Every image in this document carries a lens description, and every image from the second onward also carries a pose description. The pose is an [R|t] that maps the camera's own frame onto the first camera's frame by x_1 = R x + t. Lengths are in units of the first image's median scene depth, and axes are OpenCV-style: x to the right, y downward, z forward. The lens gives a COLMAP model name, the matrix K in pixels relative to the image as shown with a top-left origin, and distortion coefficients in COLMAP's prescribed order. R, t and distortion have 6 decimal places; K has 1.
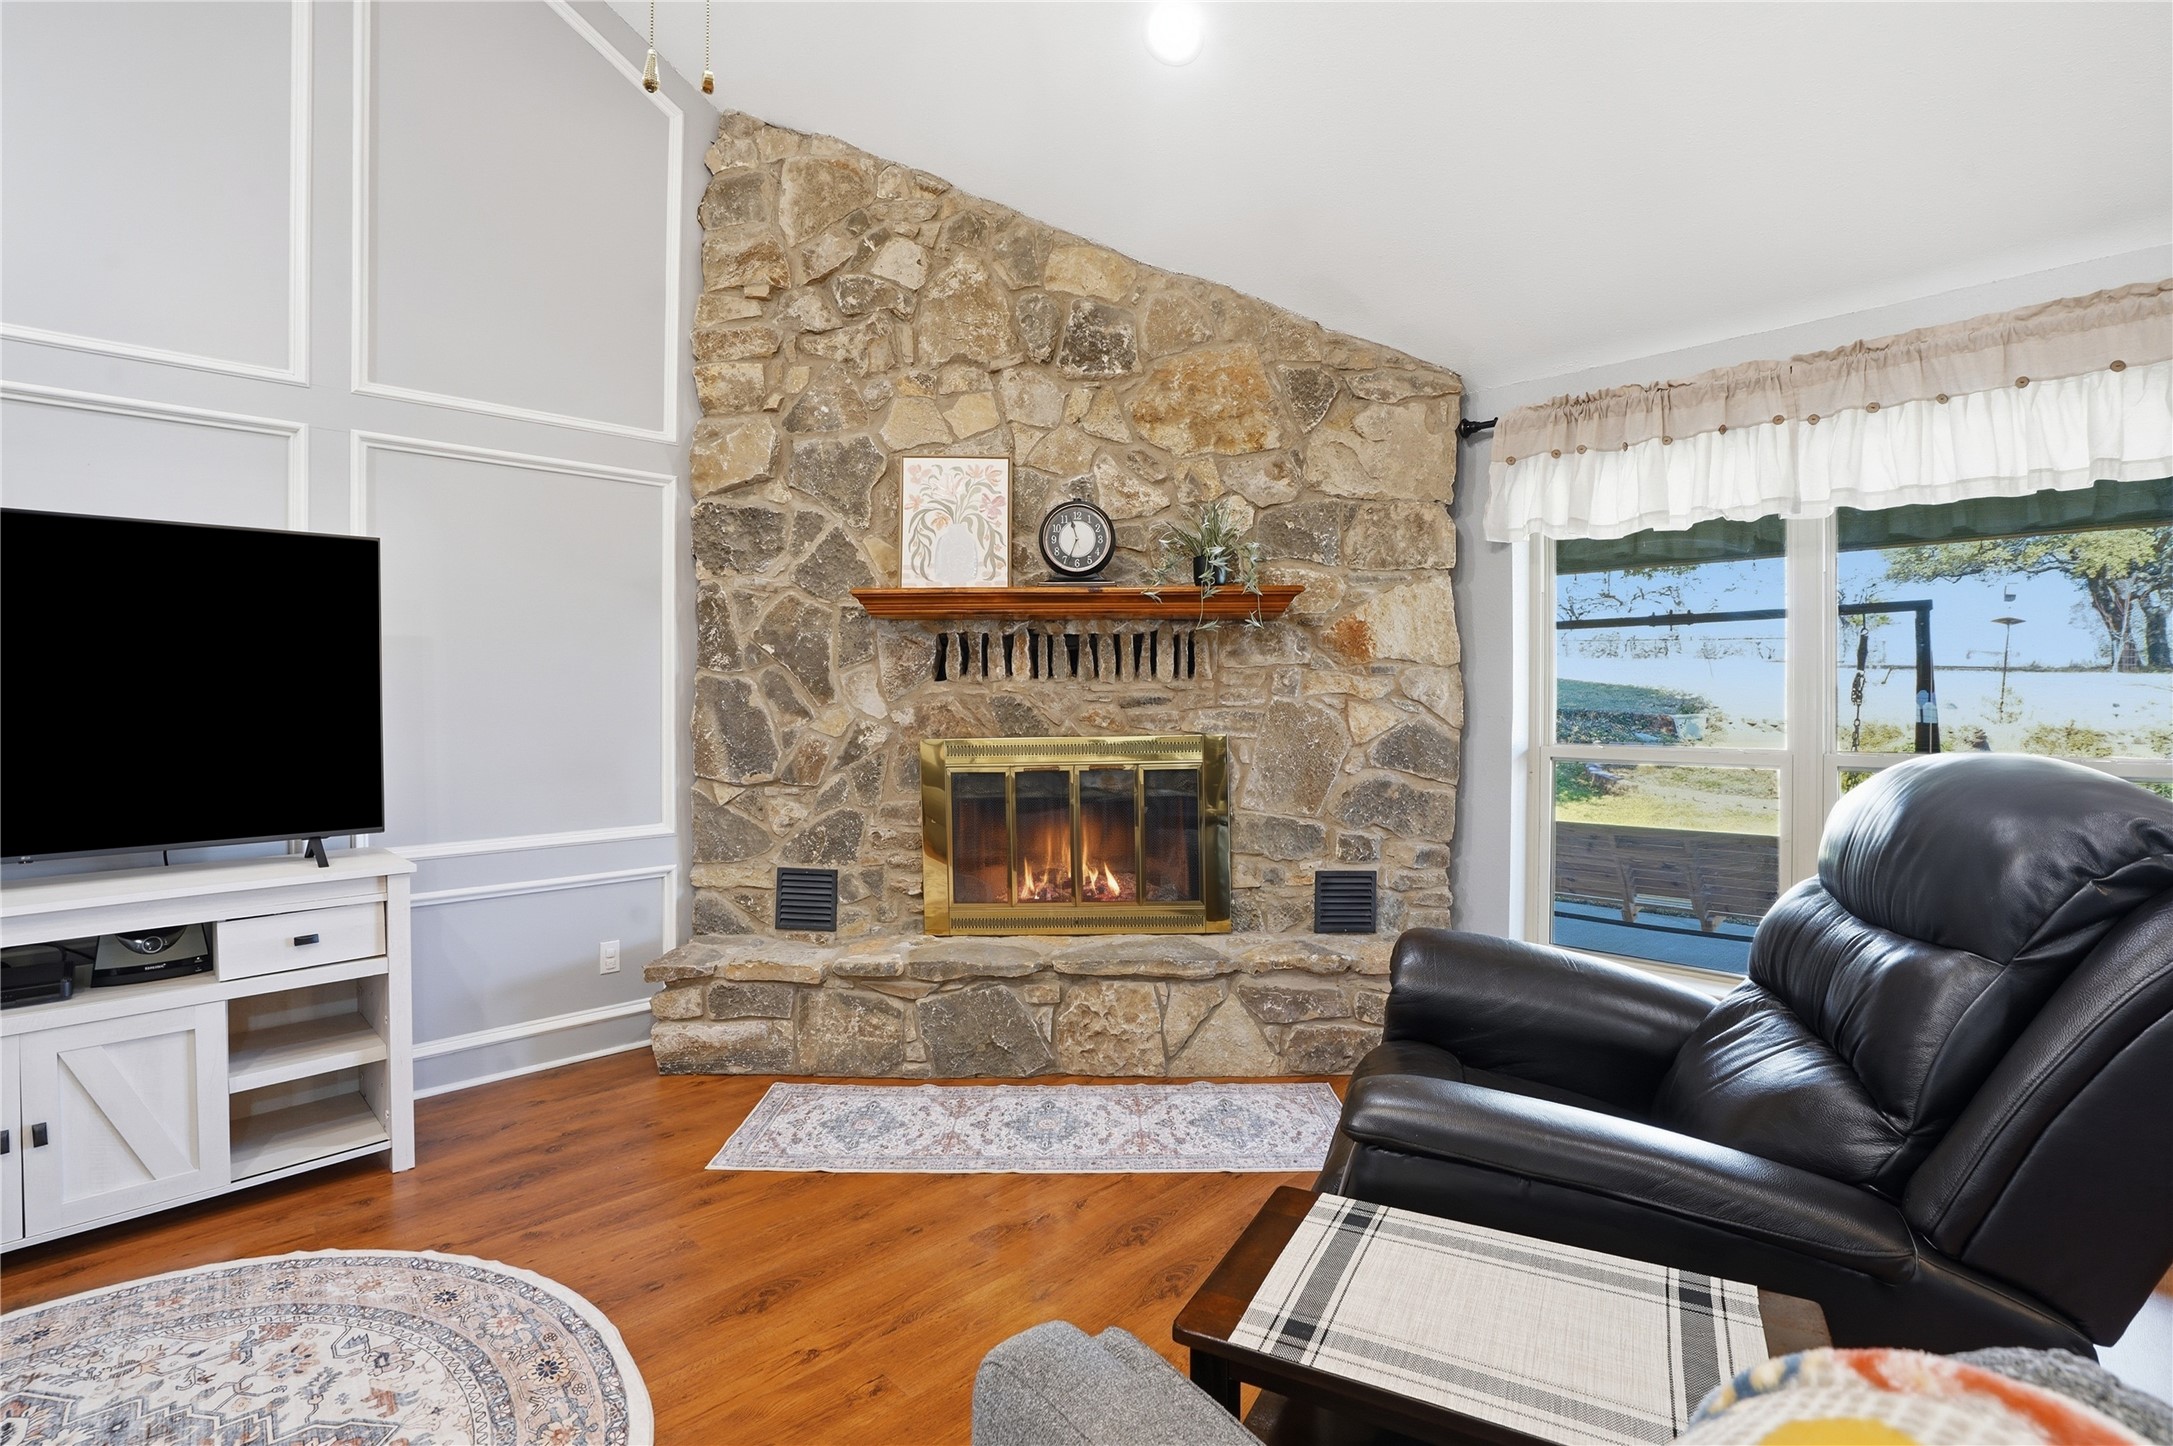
lens RADIAL K [[1040.1, 0, 1083.1], [0, 1040.1, 716.6], [0, 0, 1]] dist [-0.050891, 0.018581]
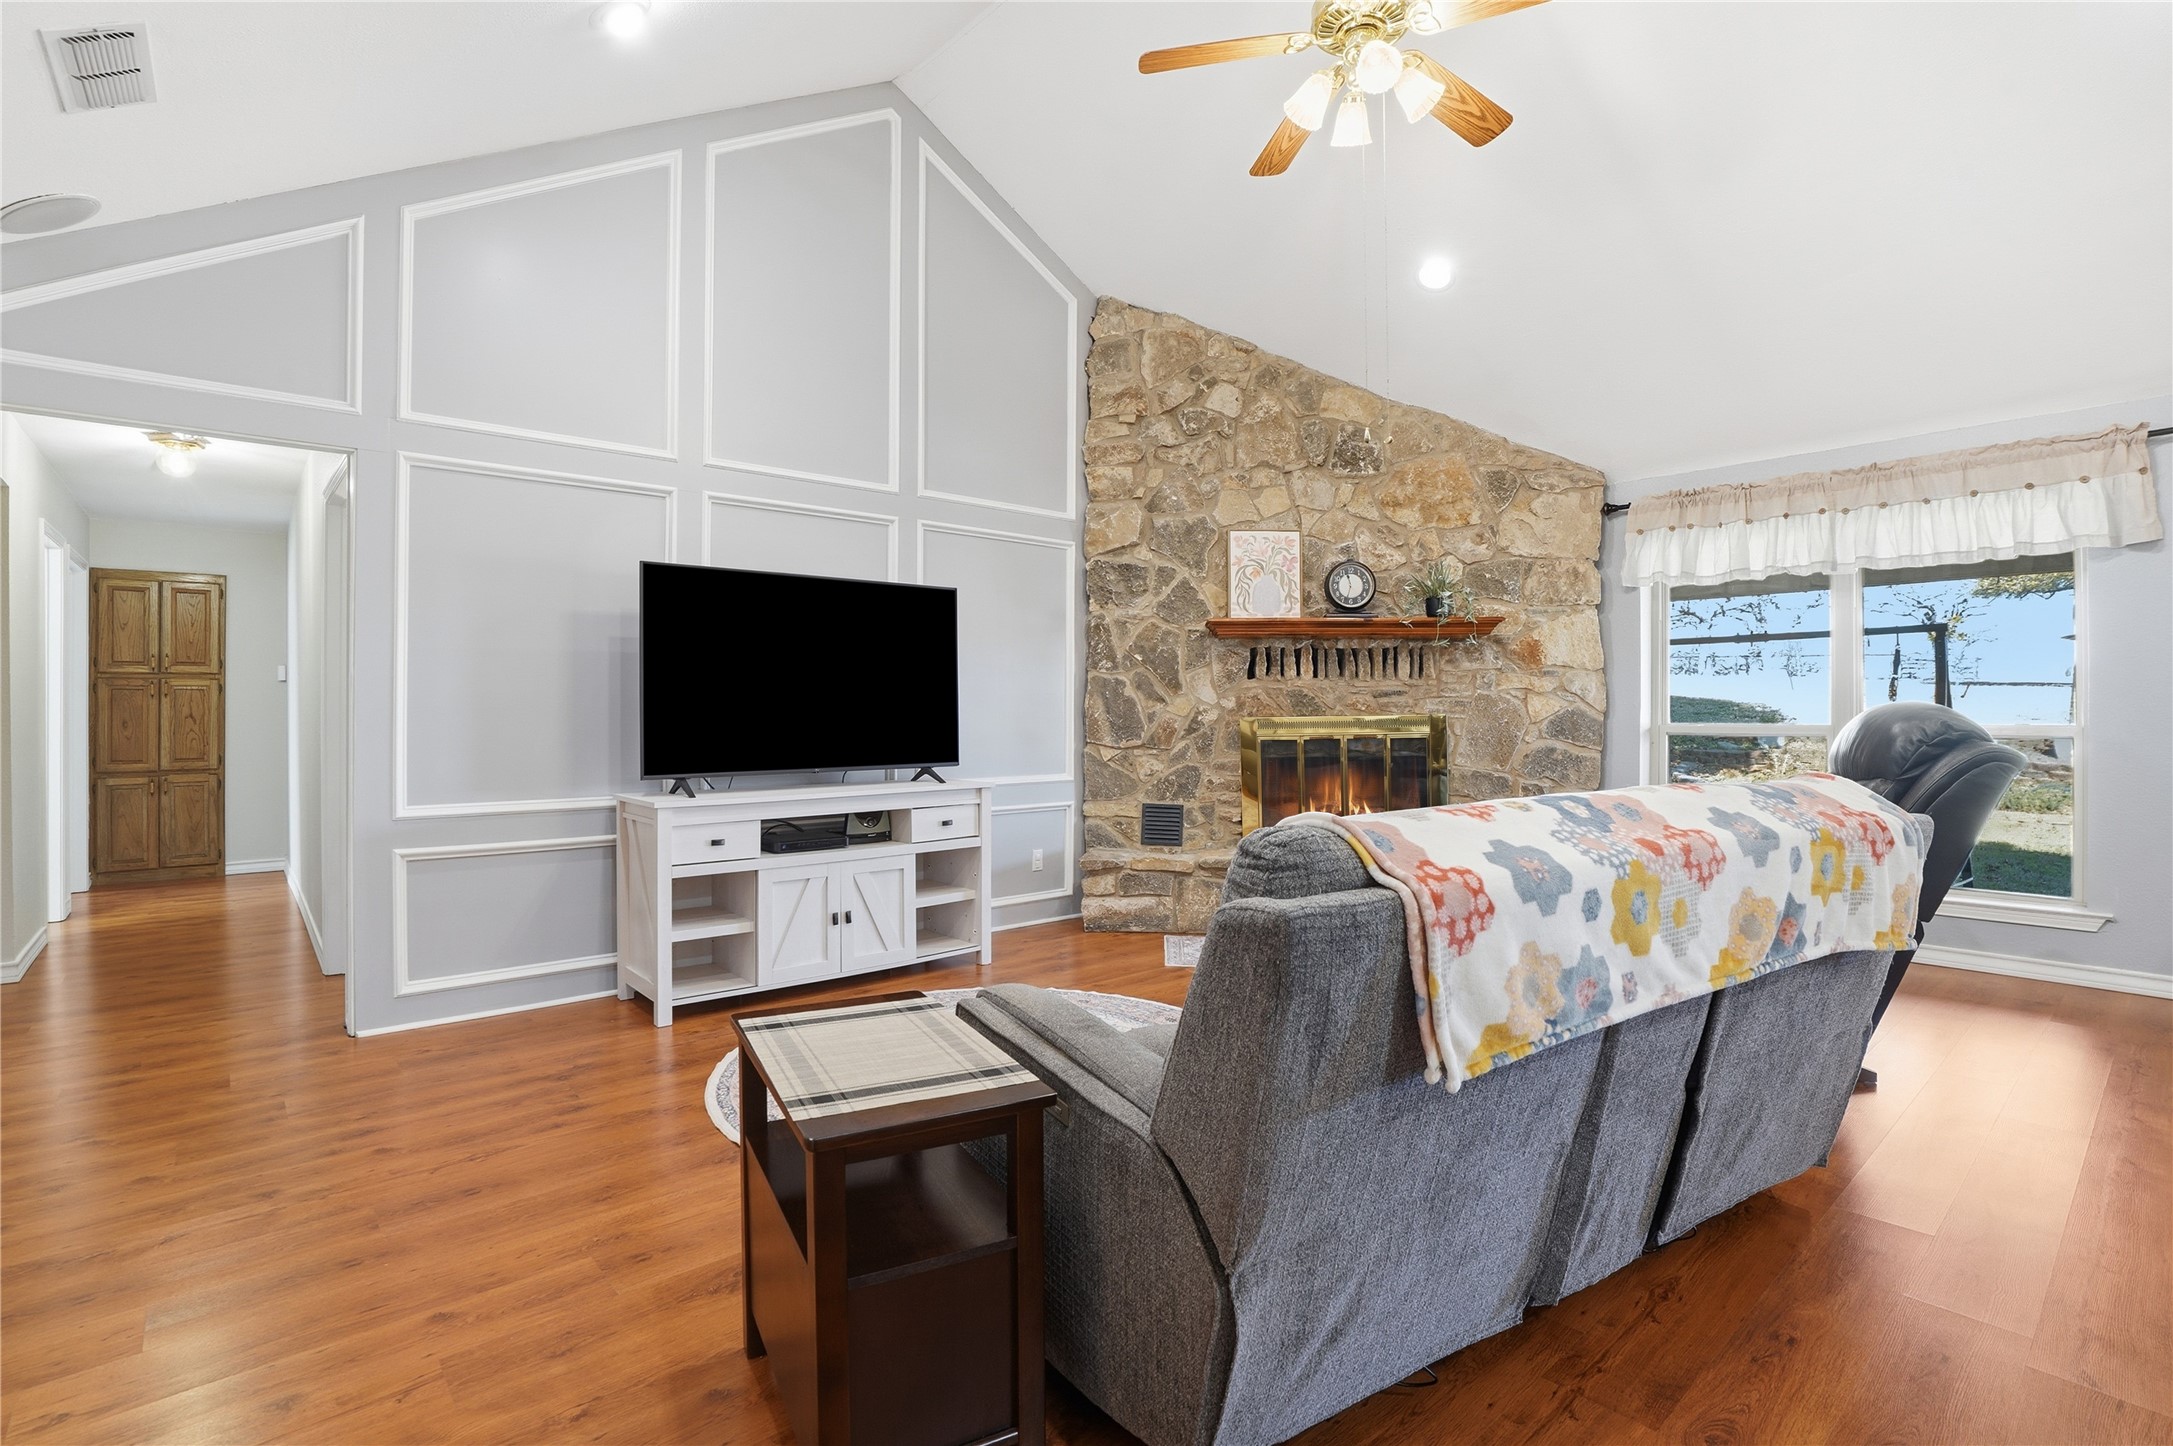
lens RADIAL K [[1040.1, 0, 1078.7], [0, 1040.1, 723.4], [0, 0, 1]] dist [-0.050891, 0.018581]
pose [[0.998323, 0.004261, -0.057734, -0.302693], [-0.004886, 0.999931, -0.010691, 0.047125], [0.057684, 0.010955, 0.998275, -0.513910]]
